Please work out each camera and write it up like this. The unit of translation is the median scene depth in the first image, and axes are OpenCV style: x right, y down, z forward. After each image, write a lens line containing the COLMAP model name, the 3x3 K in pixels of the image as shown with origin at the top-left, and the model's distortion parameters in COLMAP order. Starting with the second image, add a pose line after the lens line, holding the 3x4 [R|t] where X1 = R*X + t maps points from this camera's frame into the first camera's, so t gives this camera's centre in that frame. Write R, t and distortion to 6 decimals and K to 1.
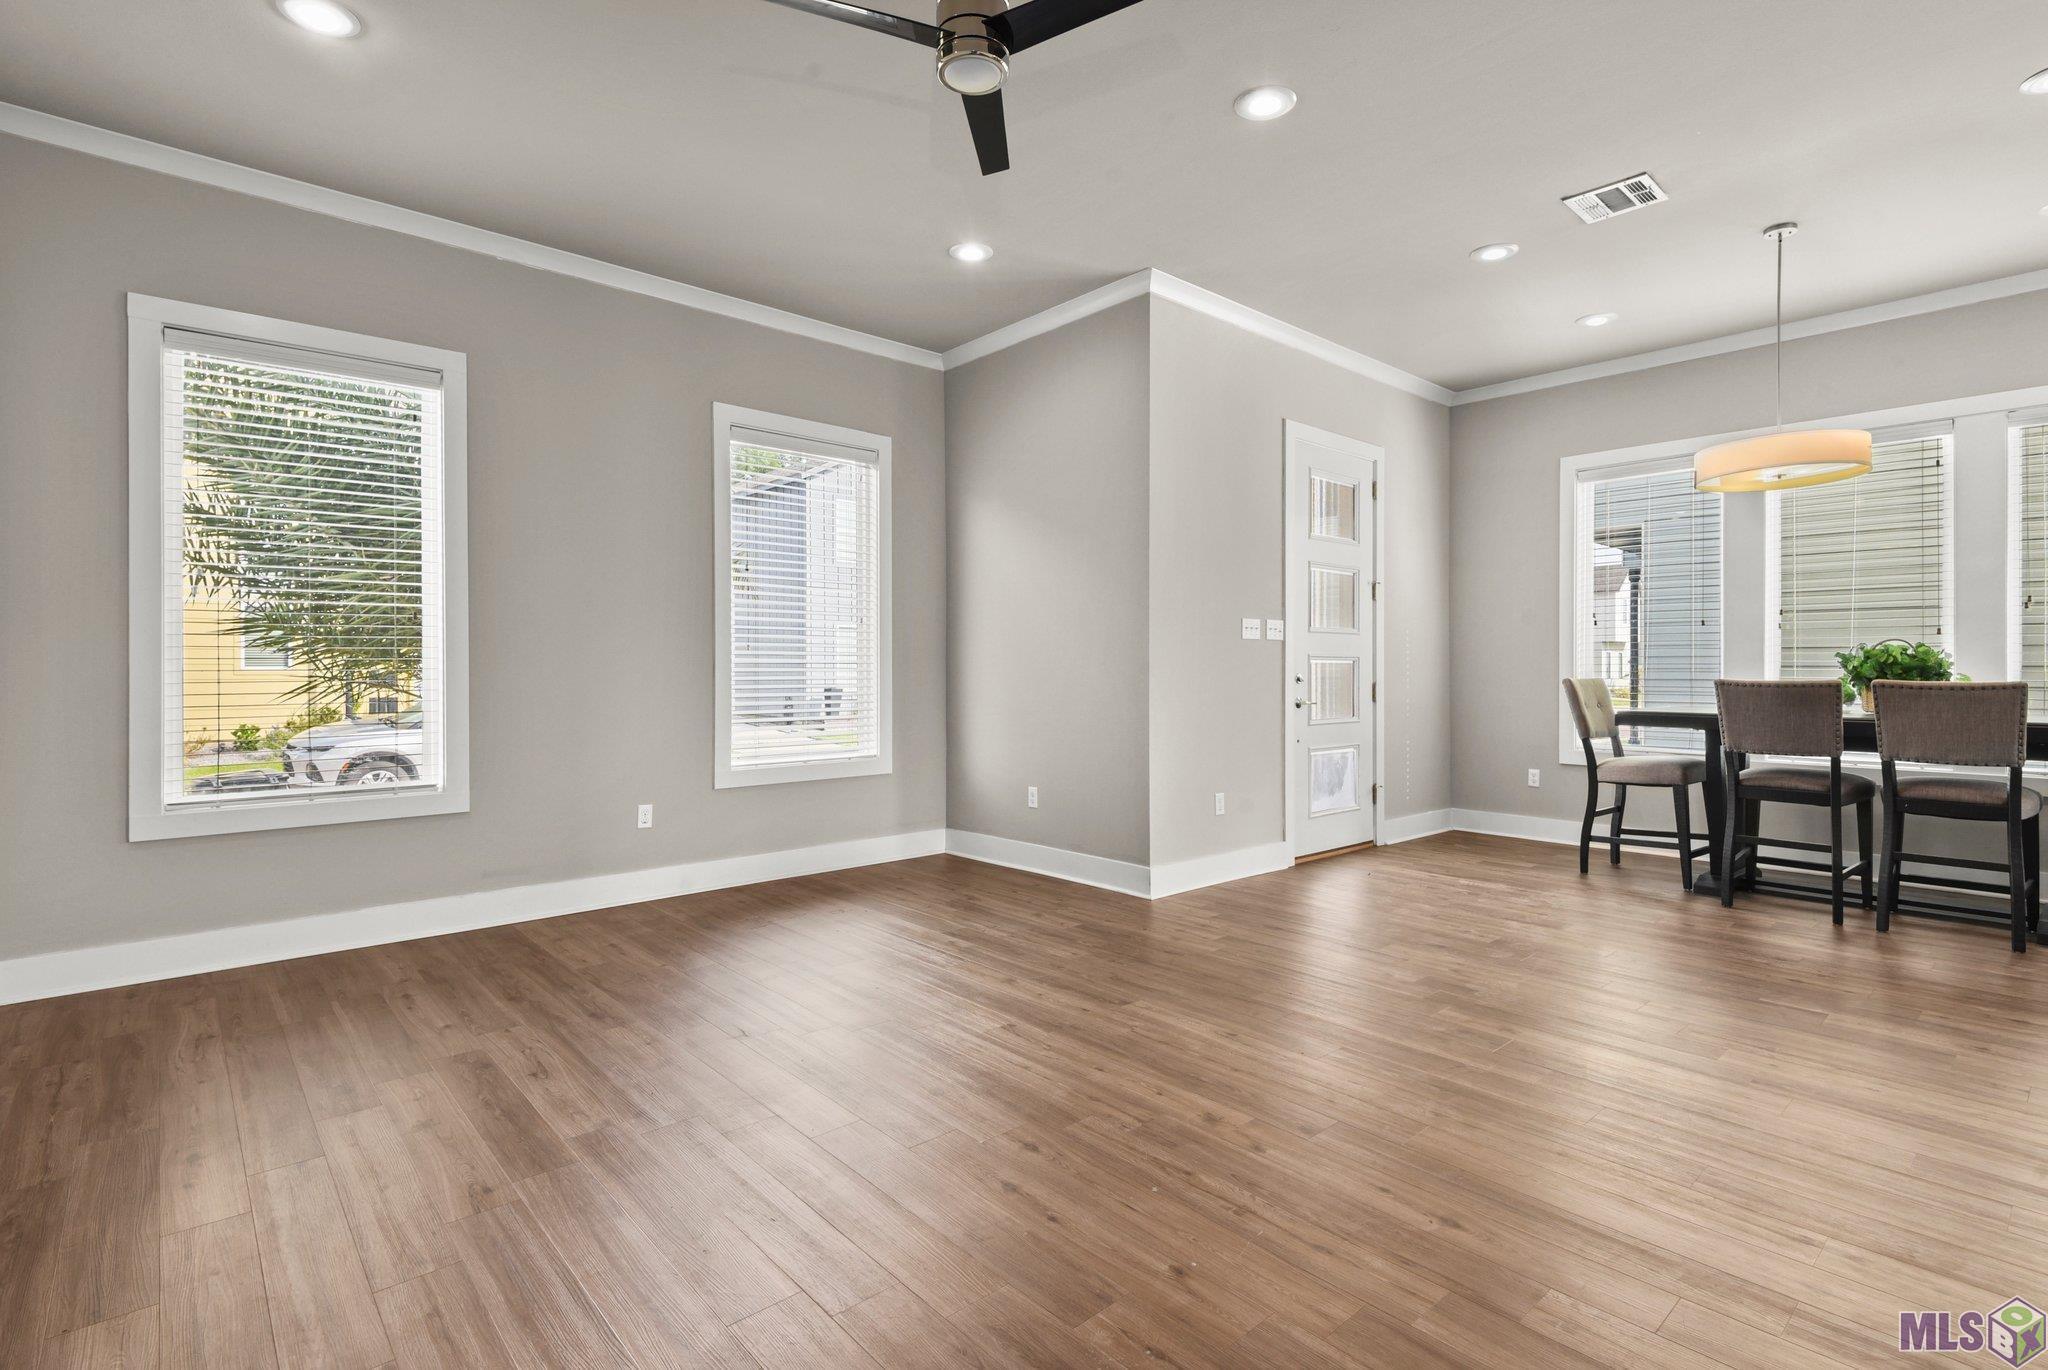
lens RADIAL K [[971.6, 0, 1028.8], [0, 971.6, 669.2], [0, 0, 1]] dist [0.028319, -0.008860]
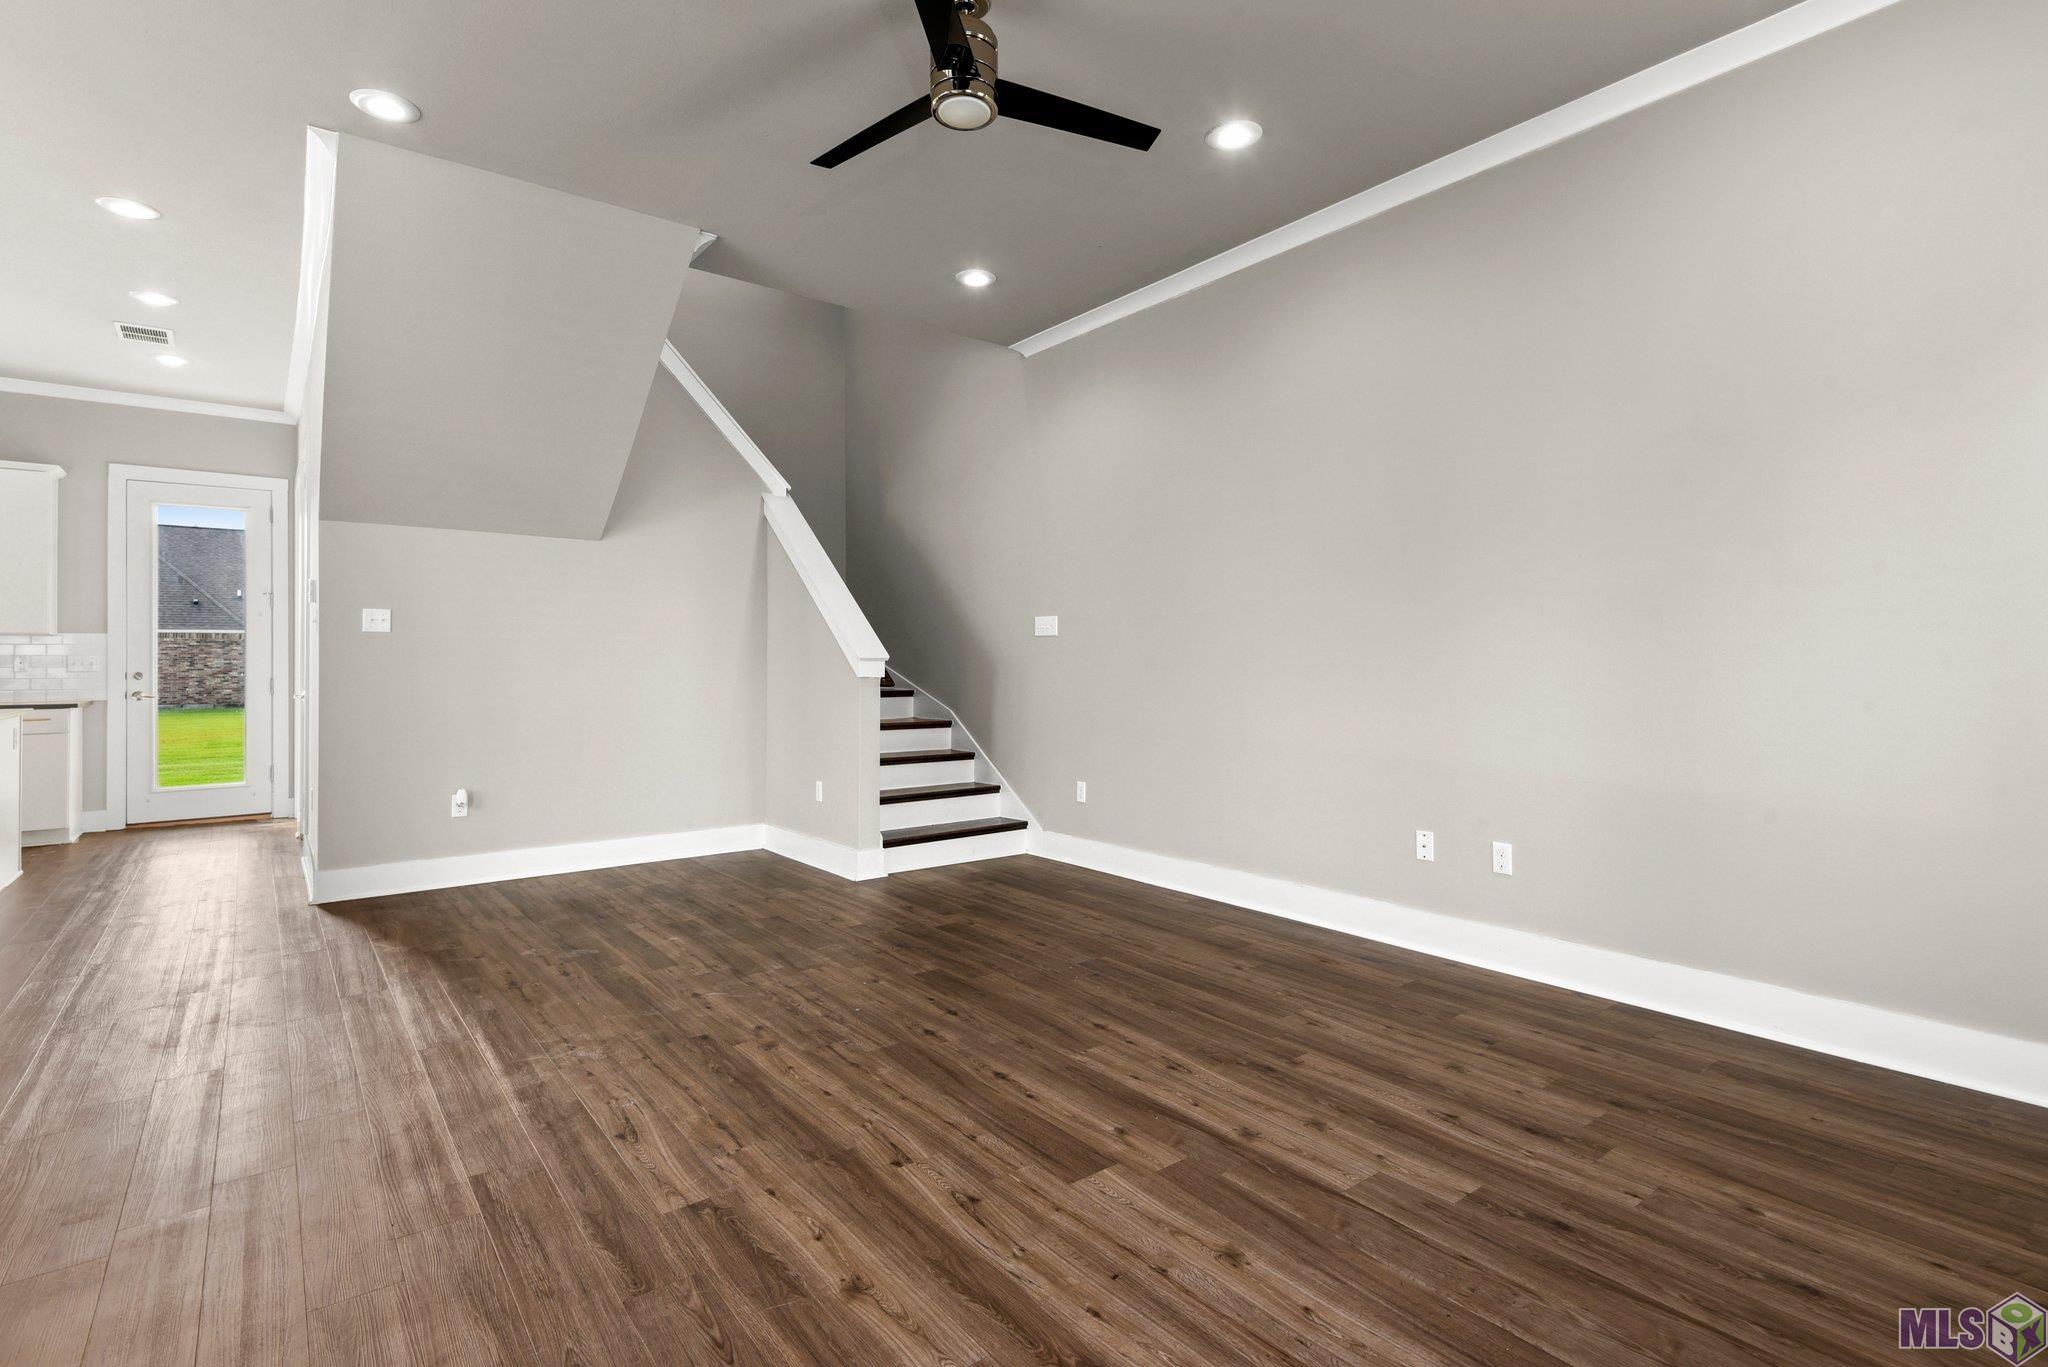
lens RADIAL K [[971.6, 0, 1025.6], [0, 971.6, 663.3], [0, 0, 1]] dist [0.028319, -0.008860]
pose [[-0.997441, 0.003818, 0.071399, -0.130657], [0.003752, 0.999992, -0.001064, 0.001010], [-0.071403, -0.000793, -0.997447, 1.360558]]
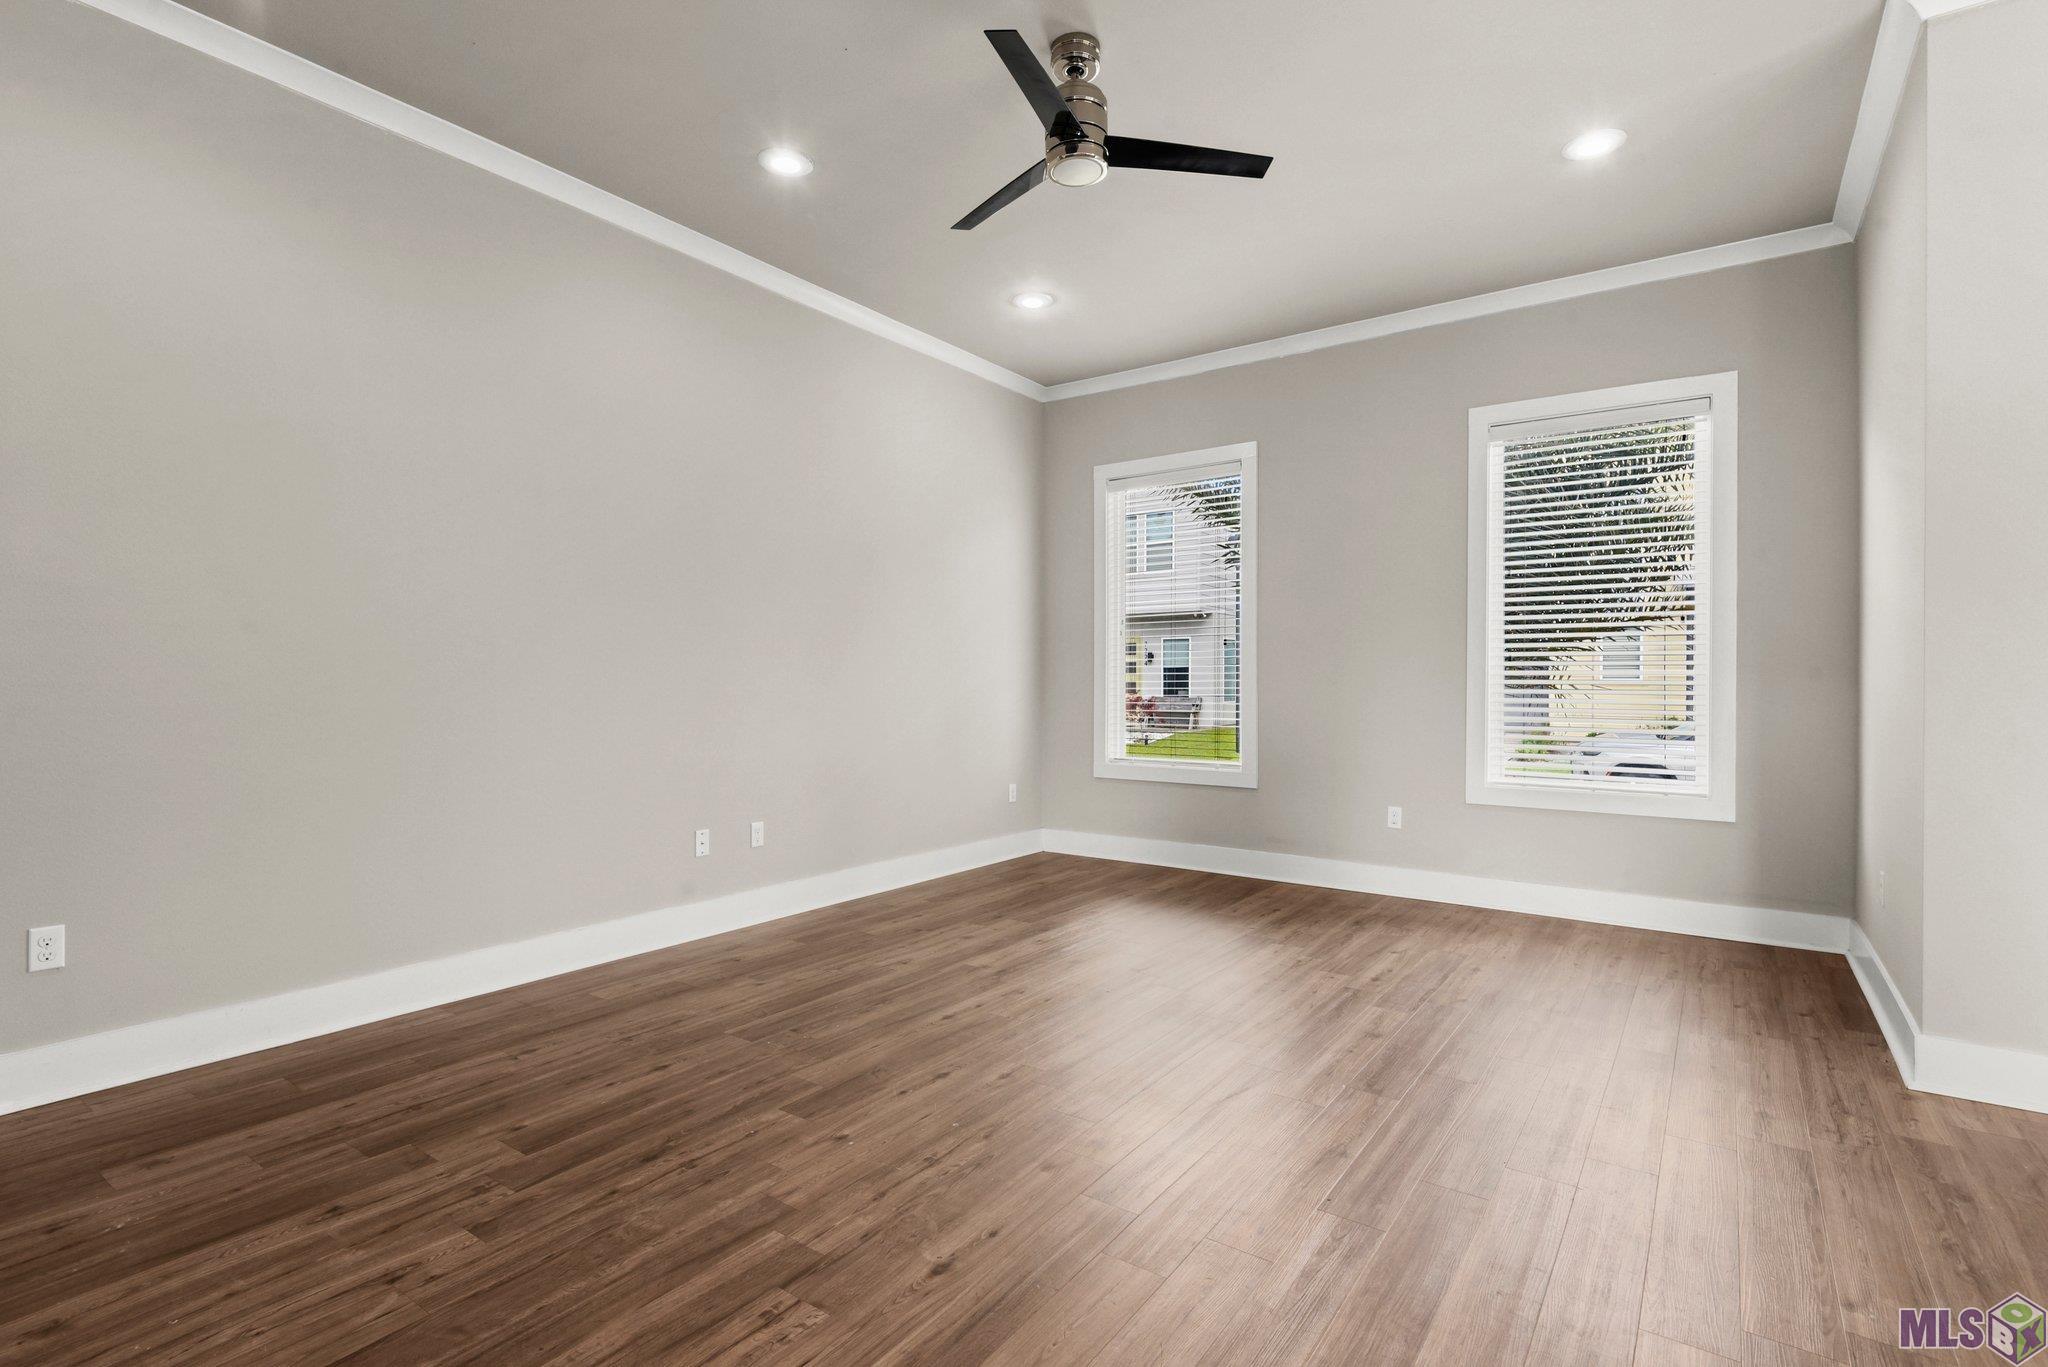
lens RADIAL K [[971.6, 0, 1023.4], [0, 971.6, 681.1], [0, 0, 1]] dist [0.028319, -0.008860]
pose [[0.218758, 0.001241, -0.975778, 0.705755], [-0.003101, 0.999995, 0.000577, 0.000310], [0.975774, 0.002899, 0.218760, 0.451897]]
